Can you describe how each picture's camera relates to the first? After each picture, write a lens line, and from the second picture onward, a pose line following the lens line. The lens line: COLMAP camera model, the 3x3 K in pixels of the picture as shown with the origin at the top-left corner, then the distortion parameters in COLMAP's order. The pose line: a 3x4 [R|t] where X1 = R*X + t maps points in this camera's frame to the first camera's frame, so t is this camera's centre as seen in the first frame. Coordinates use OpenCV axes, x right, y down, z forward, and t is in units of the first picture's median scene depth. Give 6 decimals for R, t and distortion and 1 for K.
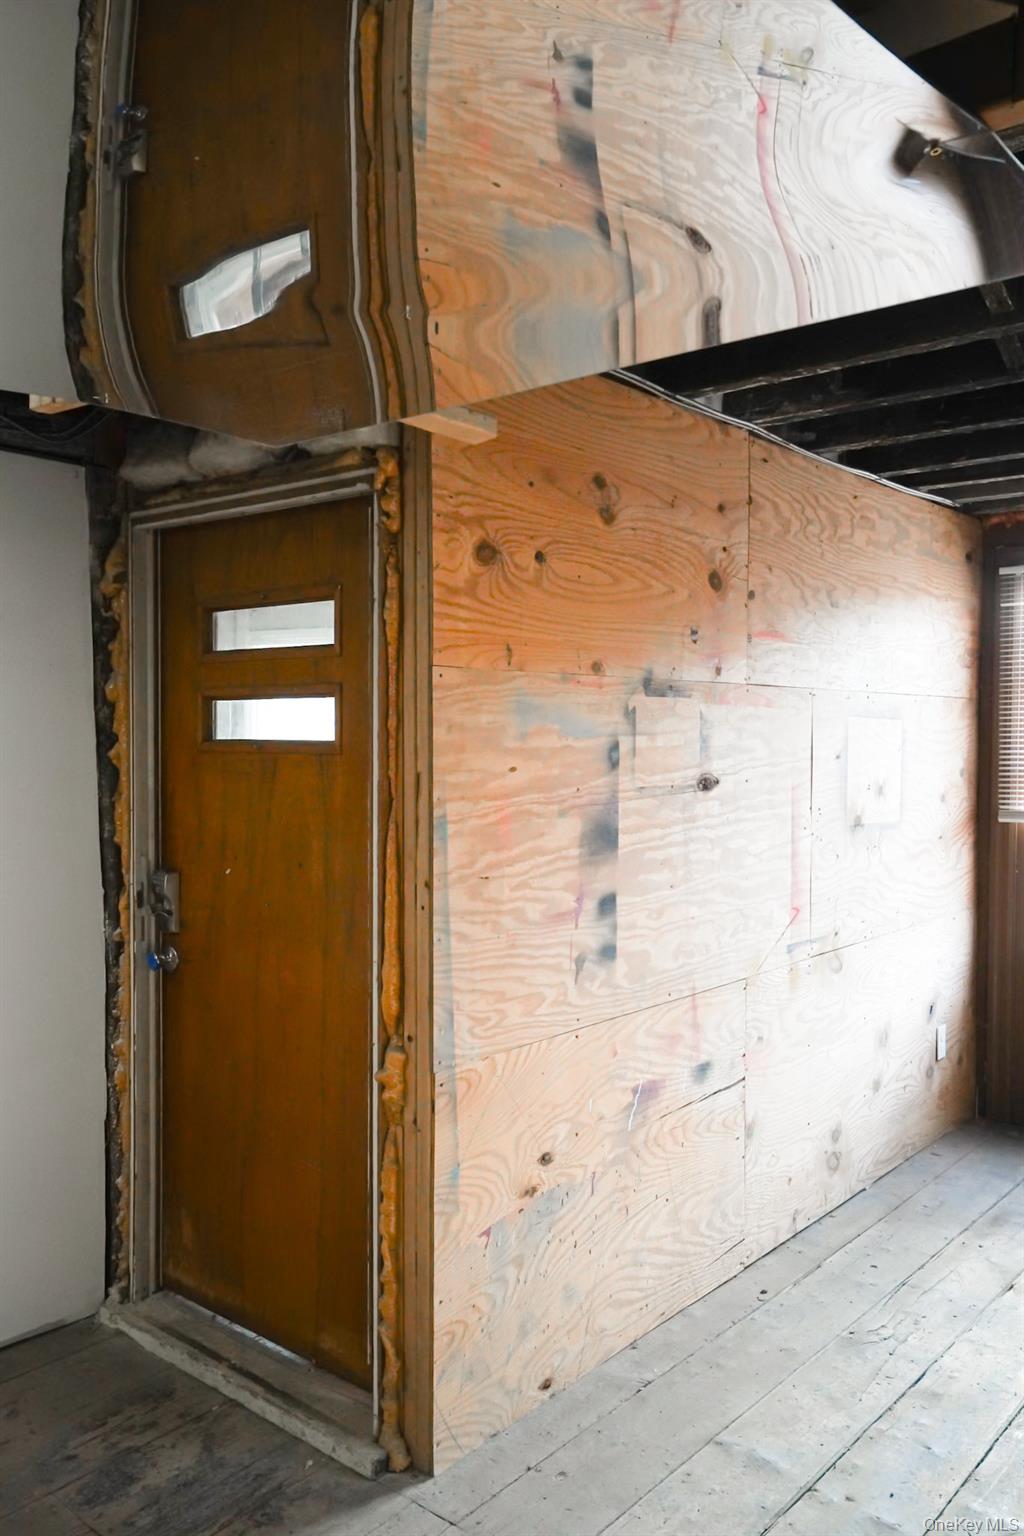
lens RADIAL K [[1230.0, 0, 512.0], [0, 1230.0, 768.0], [0, 0, 1]] dist [0.034205, 0.003012]
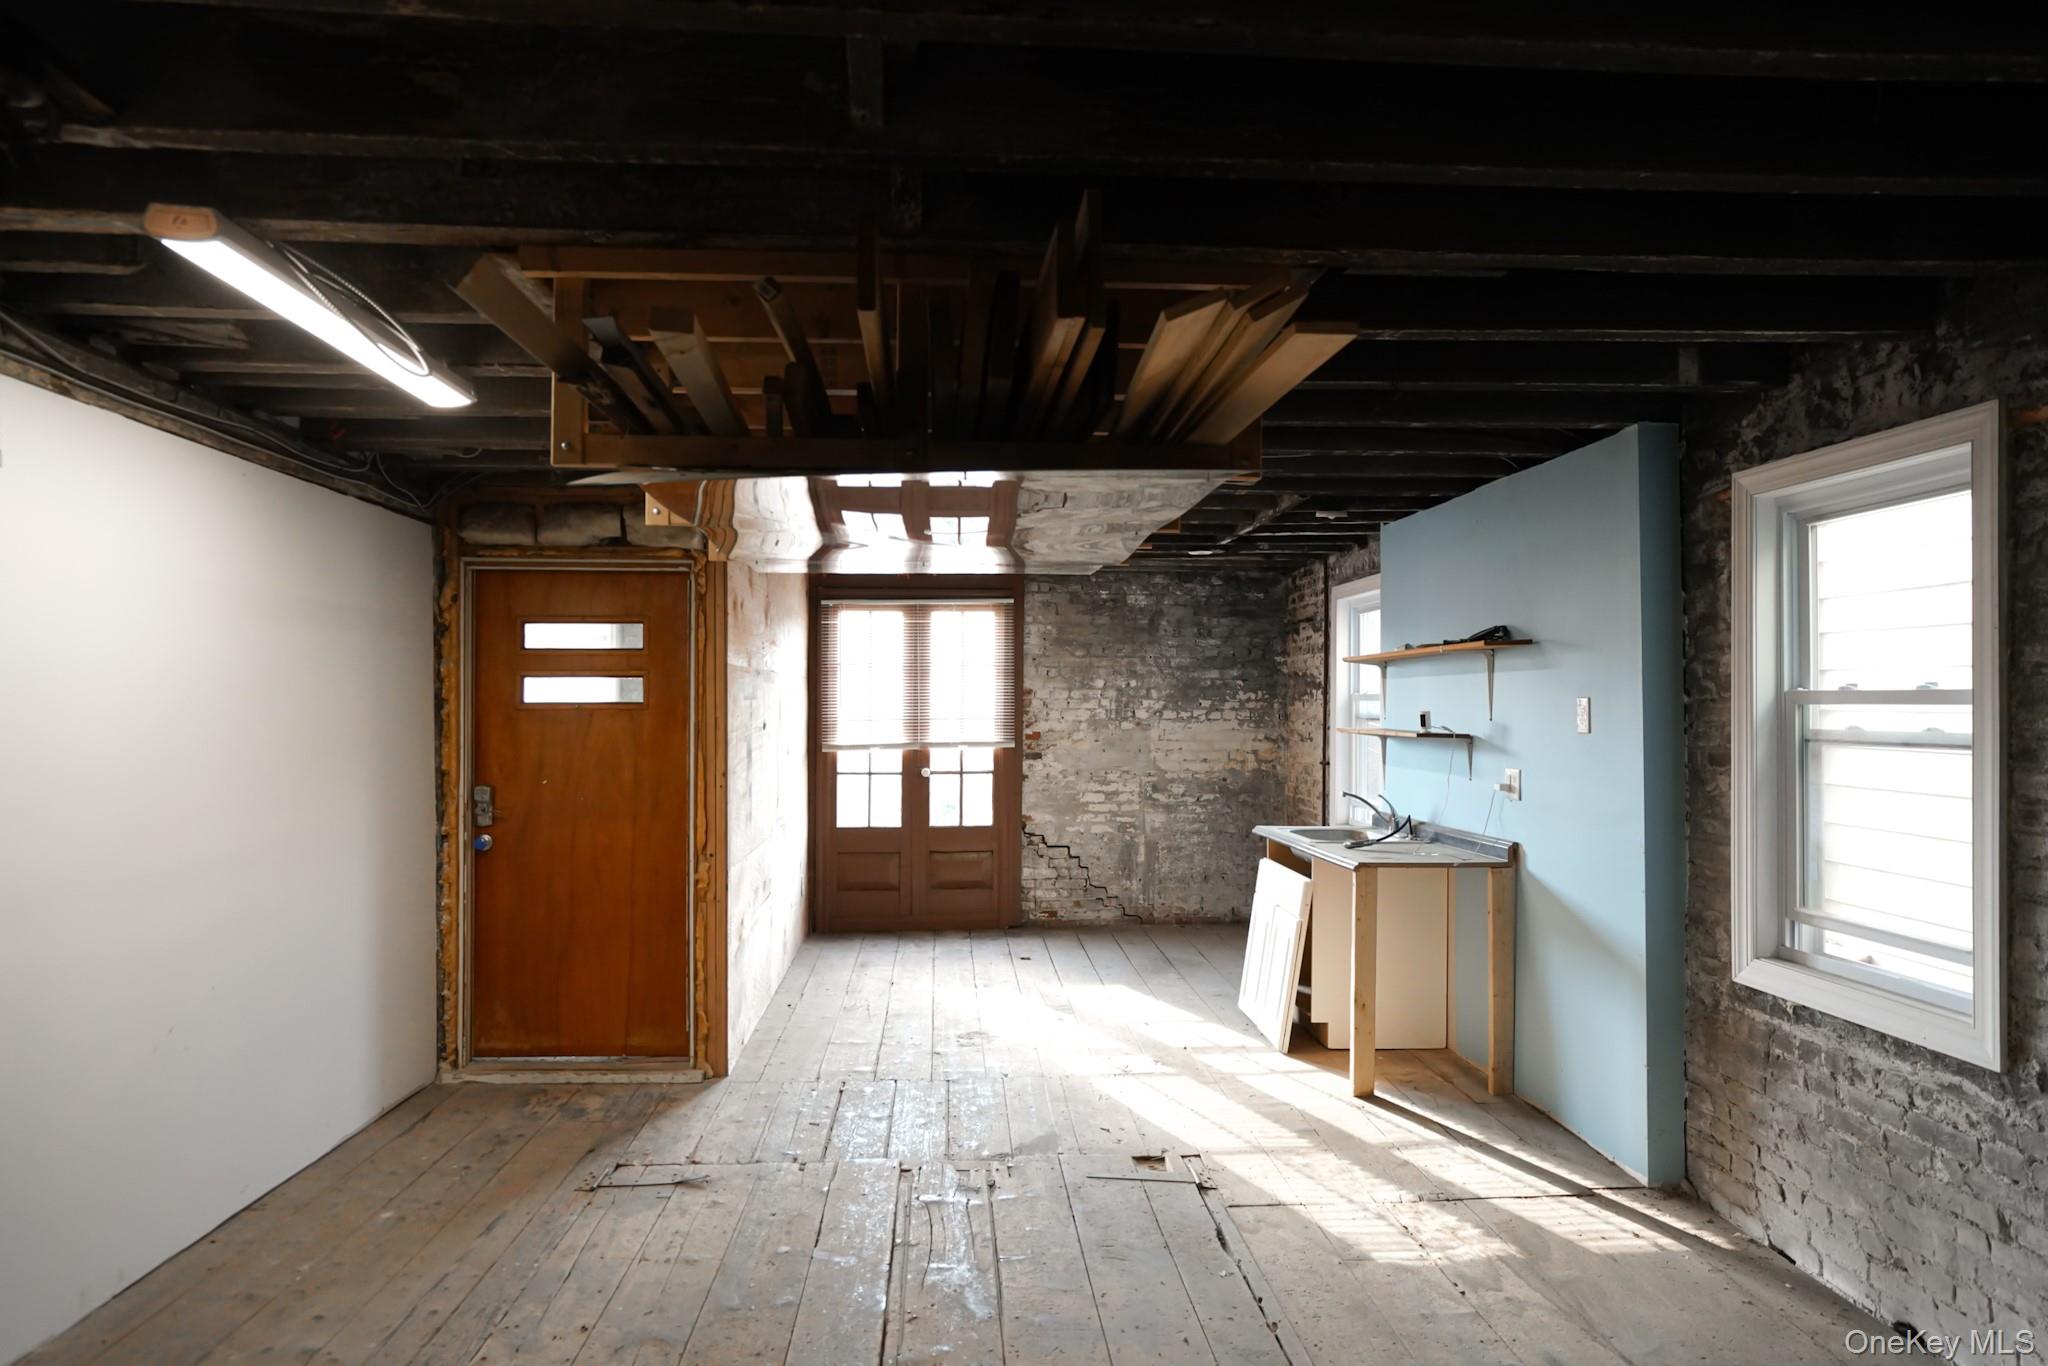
lens RADIAL K [[1228.7, 0, 1024.0], [0, 1228.7, 683.0], [0, 0, 1]] dist [-0.000277, -0.000108]
pose [[0.723969, 0.007320, 0.689793, -0.938156], [0.023249, 0.999117, -0.035002, 0.025268], [-0.689440, 0.041378, 0.723160, -0.659865]]
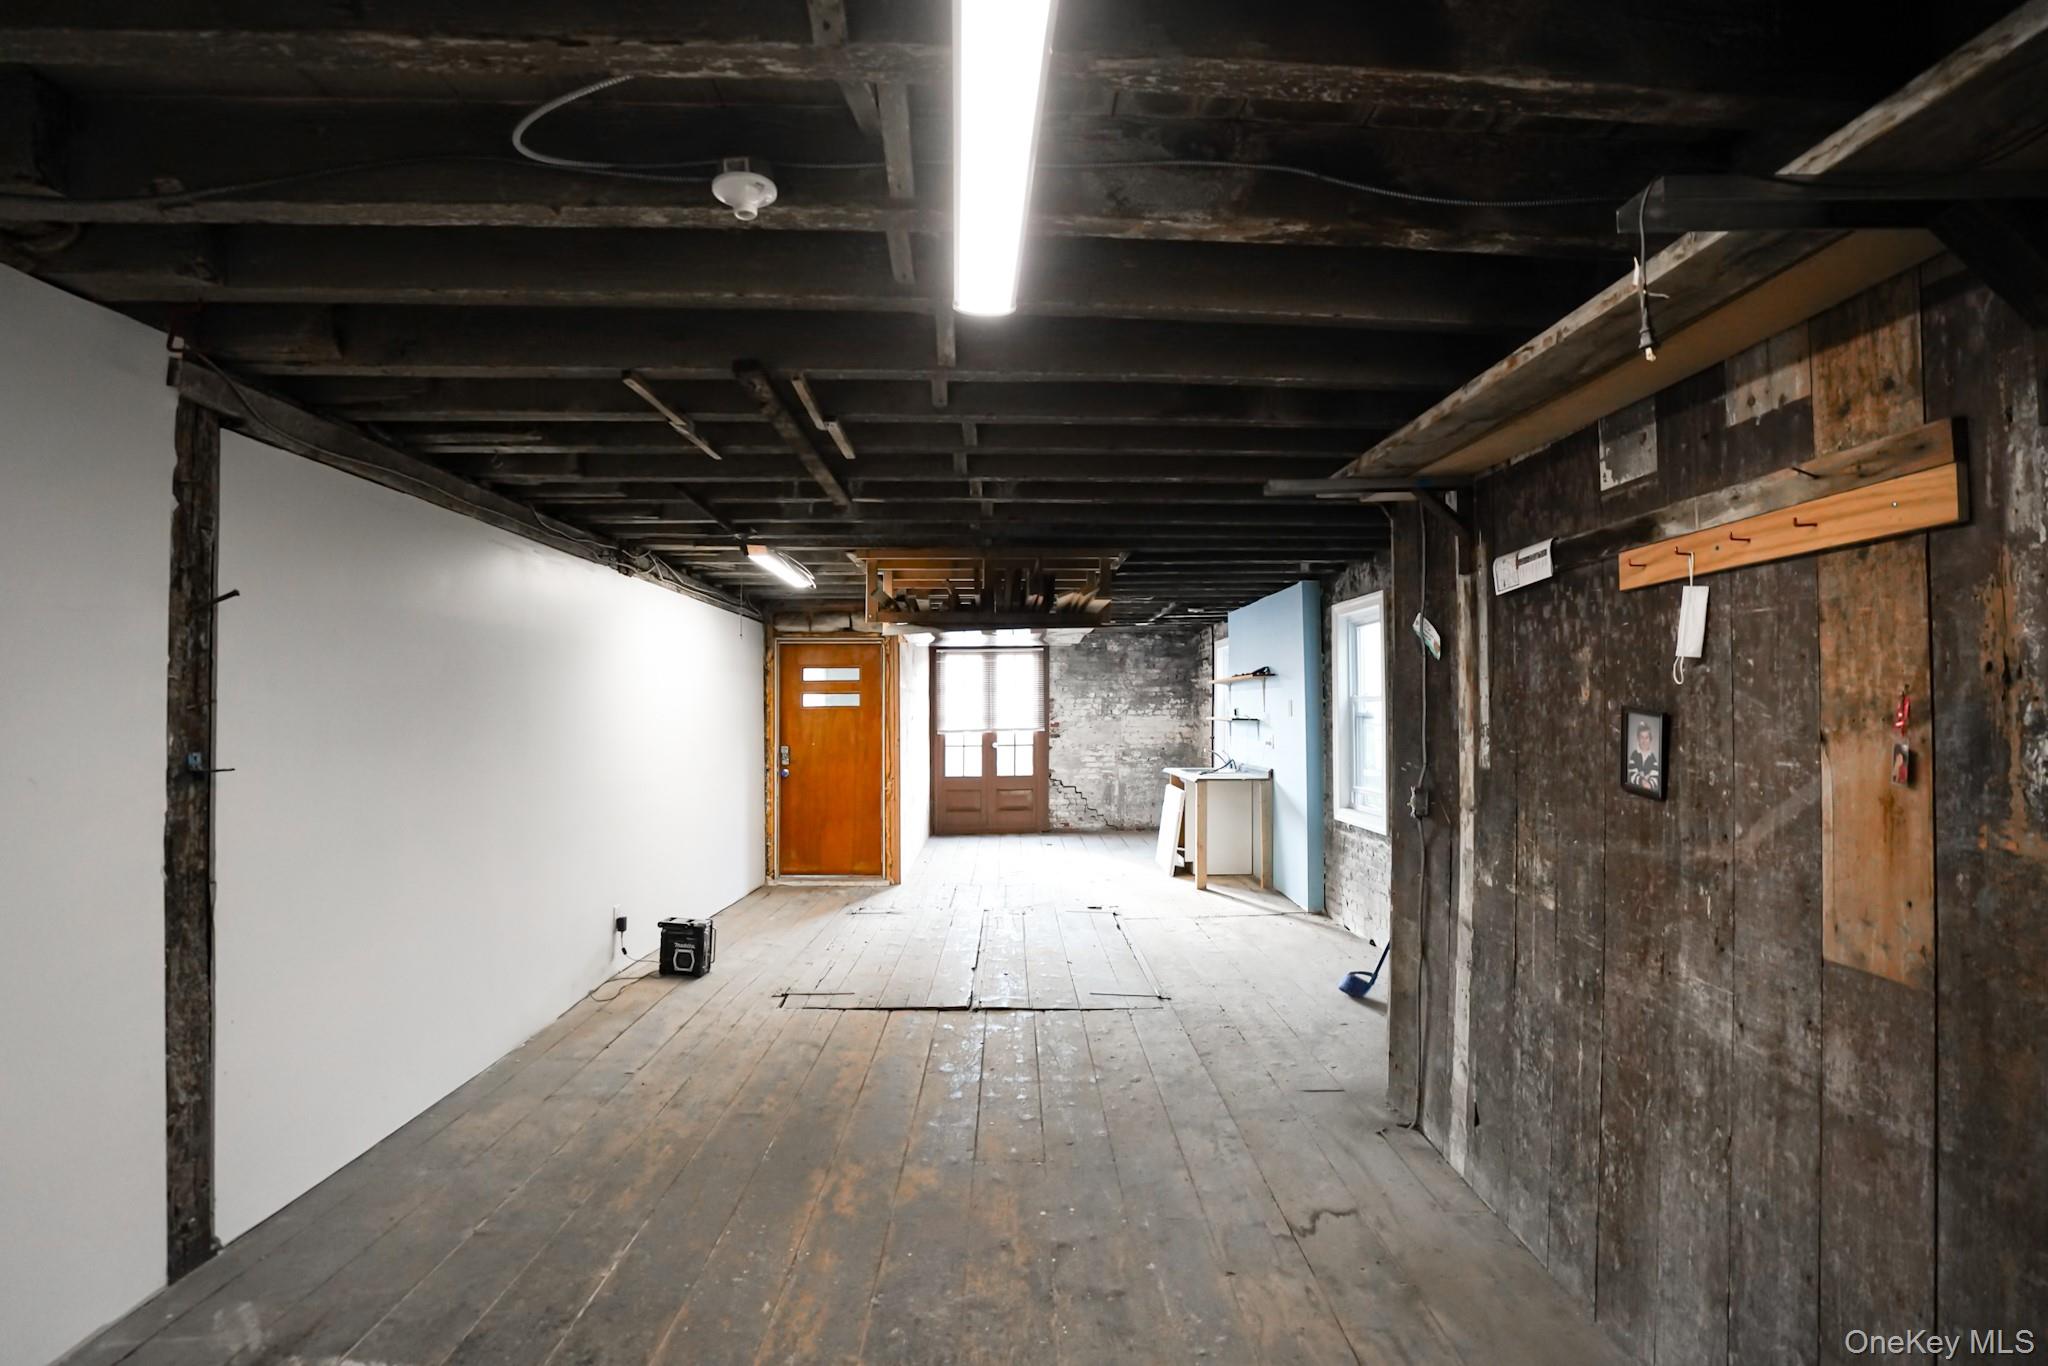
lens RADIAL K [[963.3, 0, 1055.9], [0, 963.3, 685.8], [0, 0, 1]] dist [-0.002165, -0.000035]
pose [[0.735601, 0.008003, 0.677368, -1.627994], [0.029495, 0.998604, -0.043830, 0.061682], [-0.676773, 0.052220, 0.734338, -1.513704]]
